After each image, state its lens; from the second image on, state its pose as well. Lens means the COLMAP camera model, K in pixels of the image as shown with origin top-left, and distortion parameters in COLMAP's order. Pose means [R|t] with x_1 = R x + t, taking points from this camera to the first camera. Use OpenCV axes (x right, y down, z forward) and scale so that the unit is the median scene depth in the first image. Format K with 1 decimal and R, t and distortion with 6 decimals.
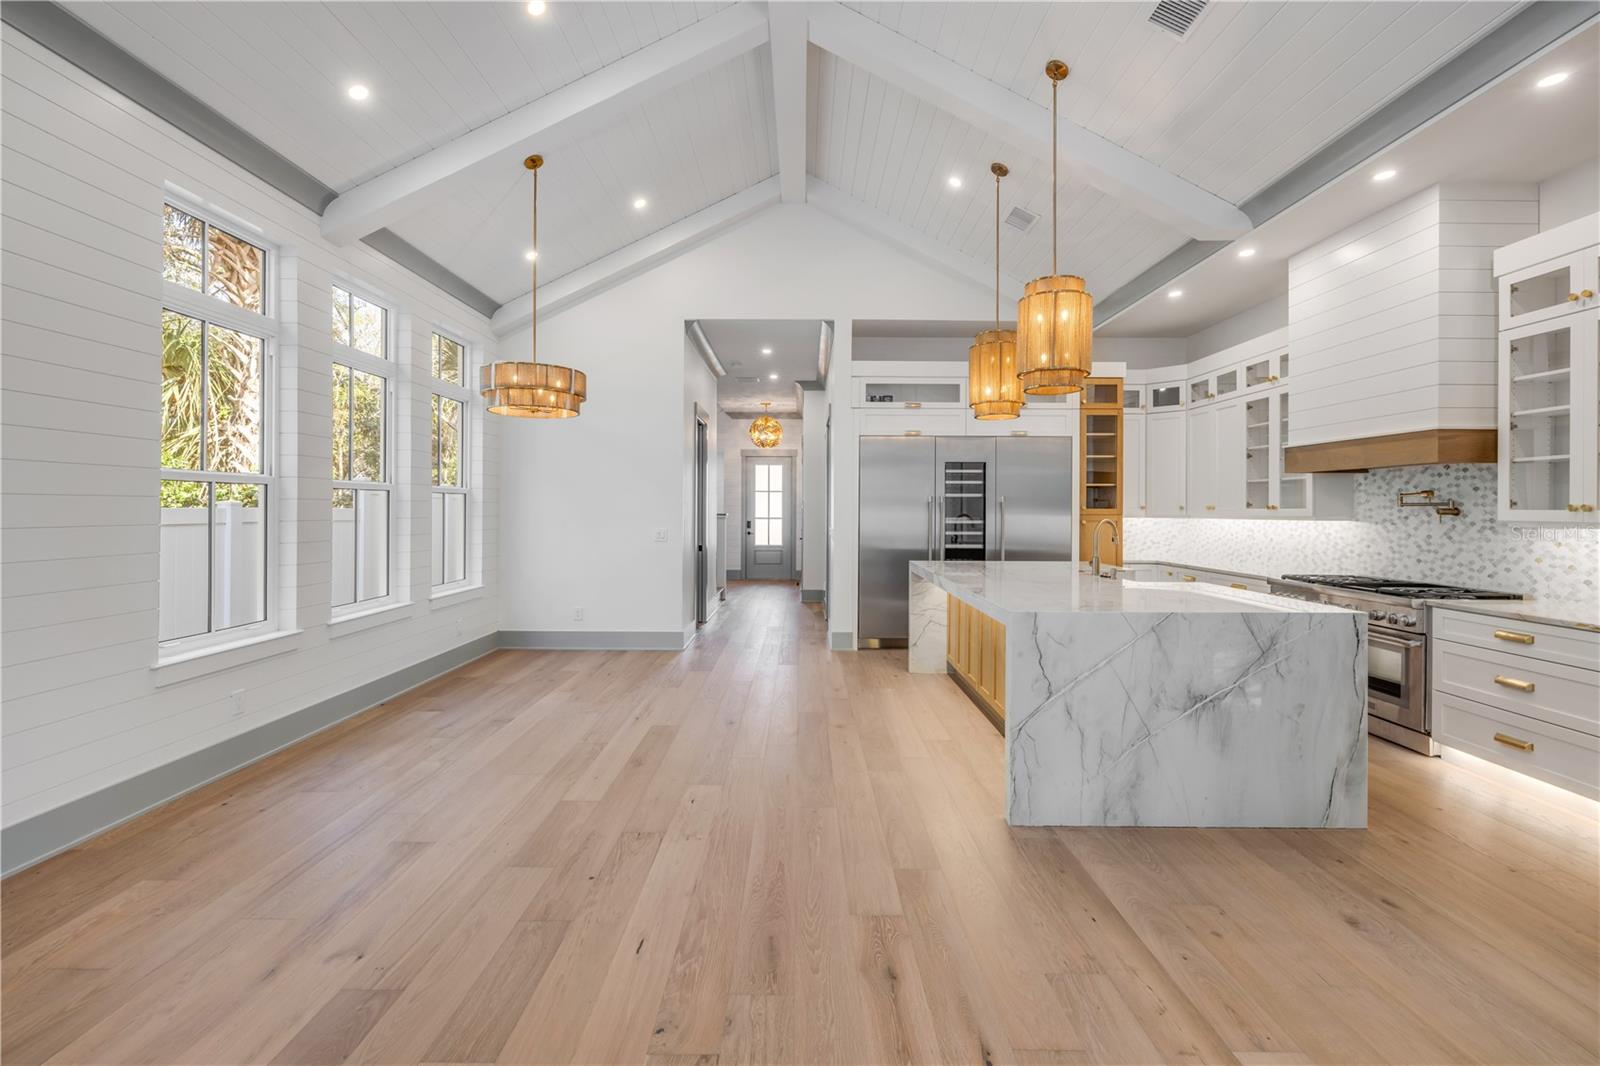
lens RADIAL K [[683.2, 0, 800.6], [0, 683.2, 507.0], [0, 0, 1]] dist [-0.002635, -0.000302]
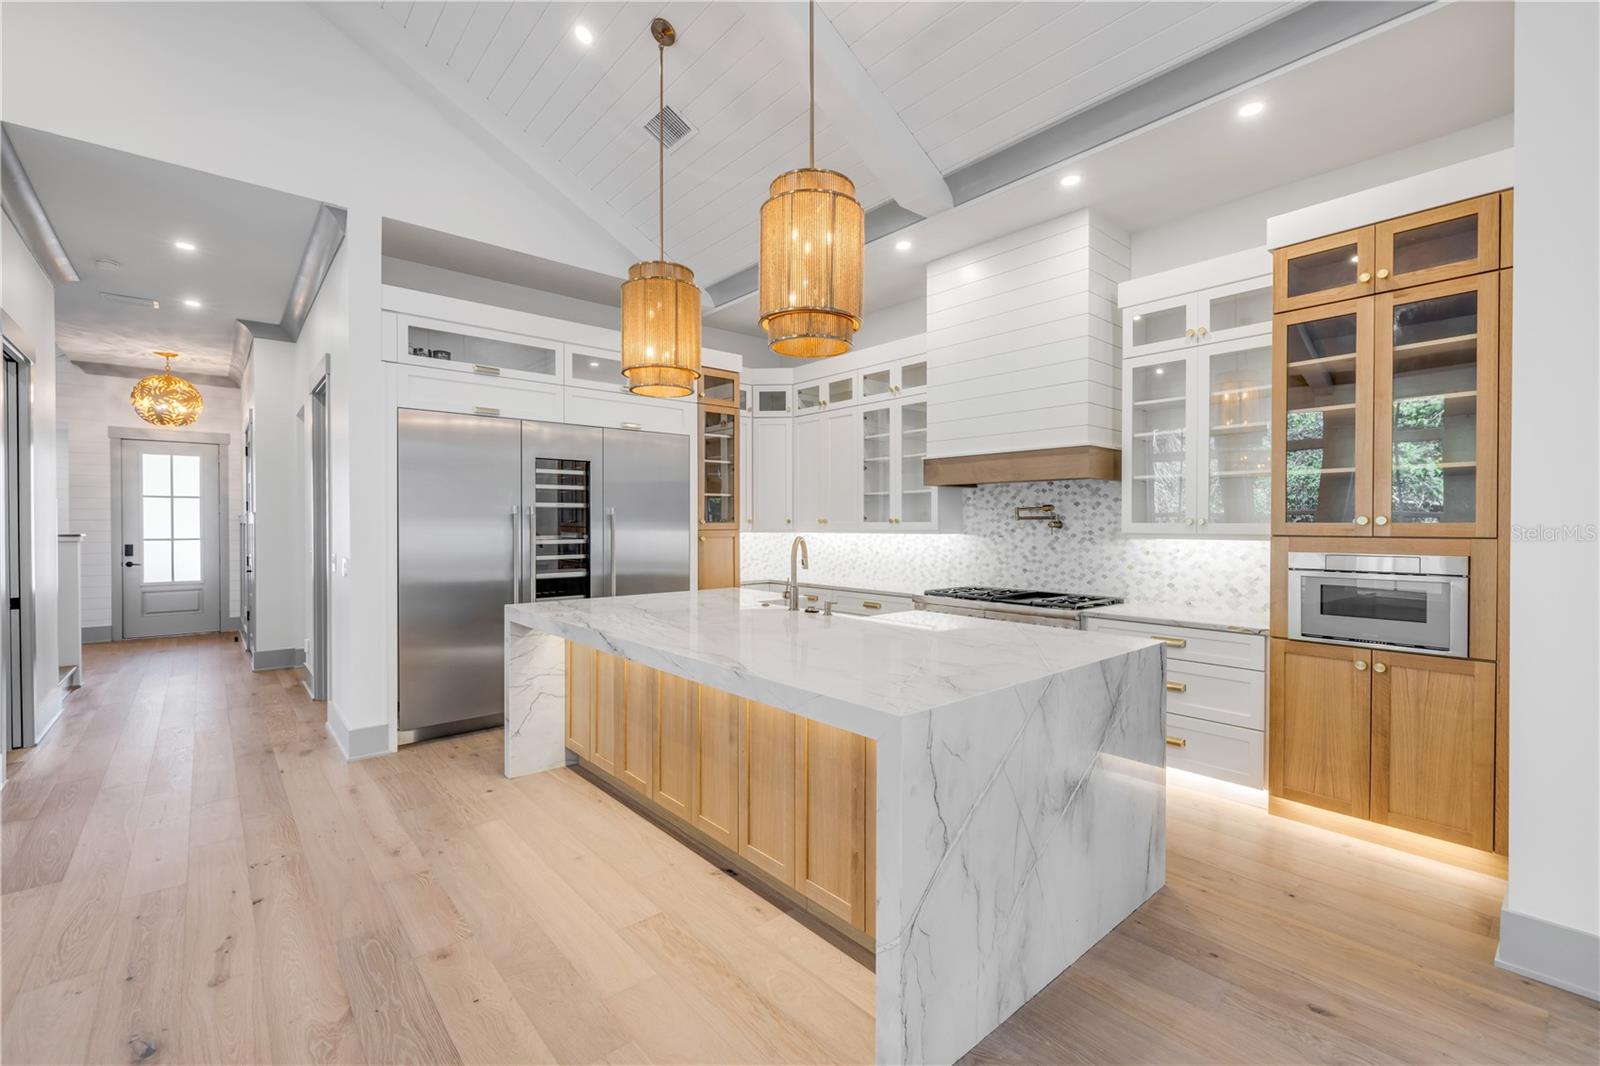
lens RADIAL K [[683.6, 0, 796.6], [0, 683.6, 528.9], [0, 0, 1]] dist [-0.001518, -0.000076]
pose [[0.755457, -0.010736, 0.655110, -0.068046], [0.001974, 0.999898, 0.014110, -0.002273], [-0.655195, -0.009366, 0.755402, 0.409261]]
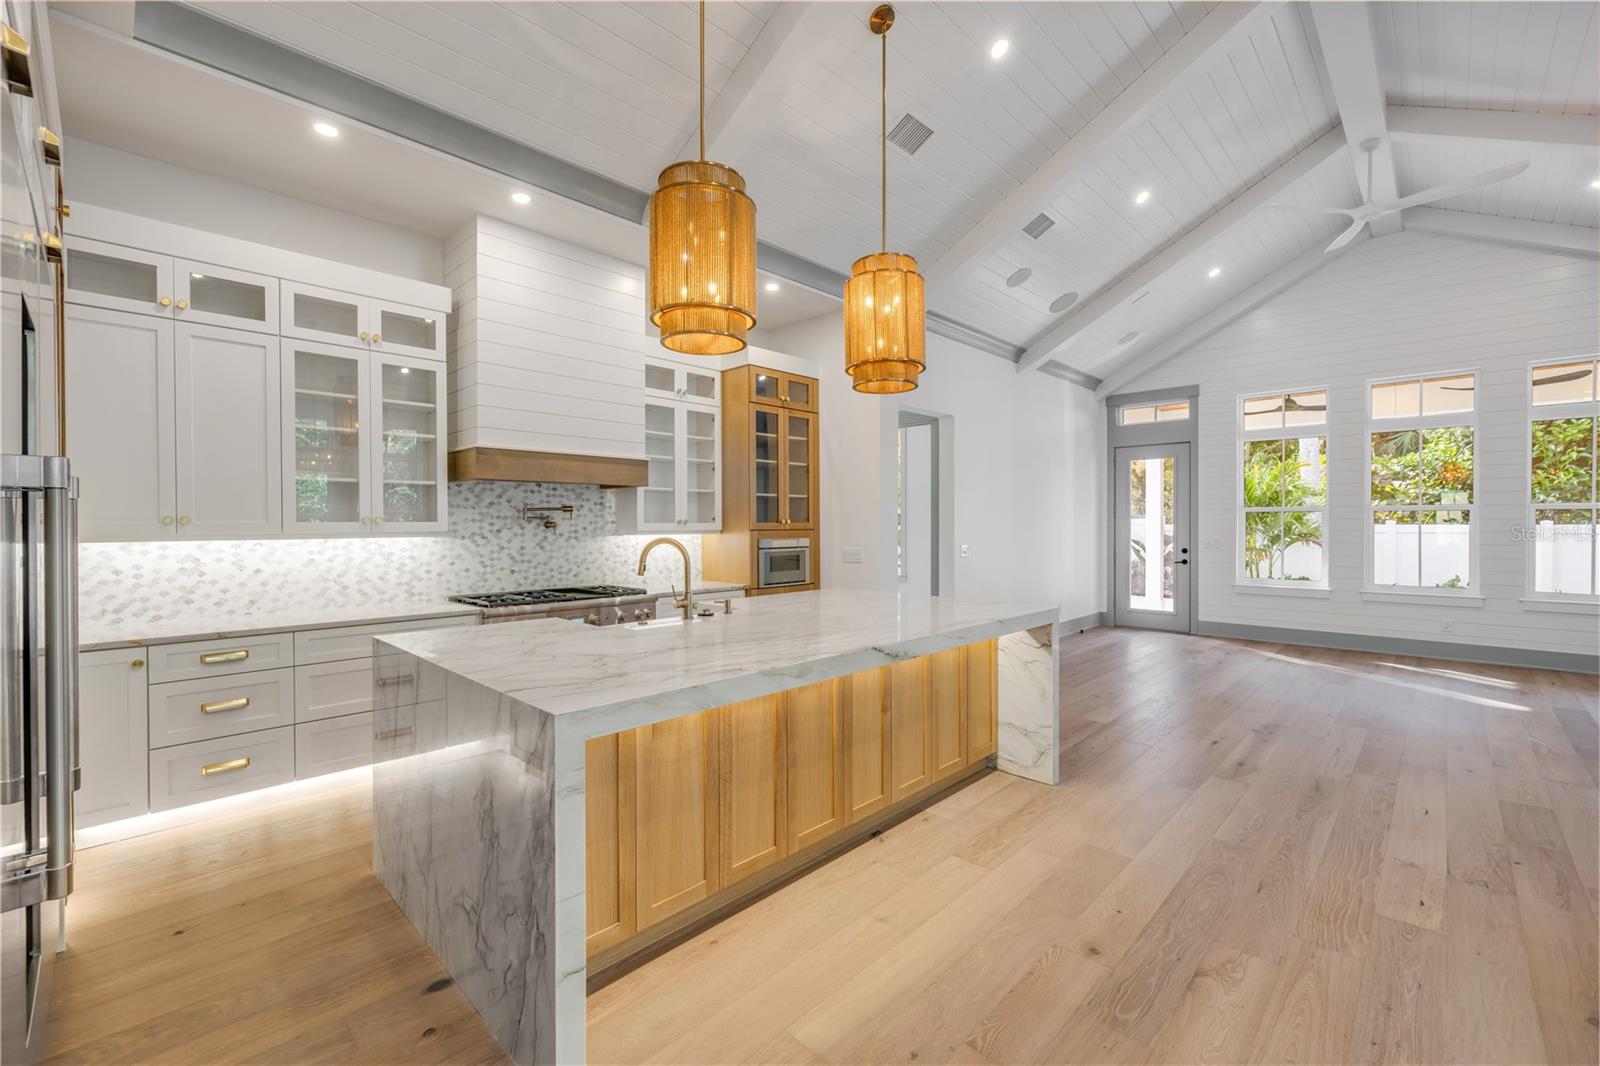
lens RADIAL K [[666.6, 0, 792.7], [0, 666.6, 530.3], [0, 0, 1]] dist [-0.000899, -0.000165]
pose [[-0.714239, -0.010745, 0.699819, -0.117513], [-0.003640, 0.999926, 0.011637, 0.001655], [-0.699892, 0.005764, -0.714225, 1.388339]]
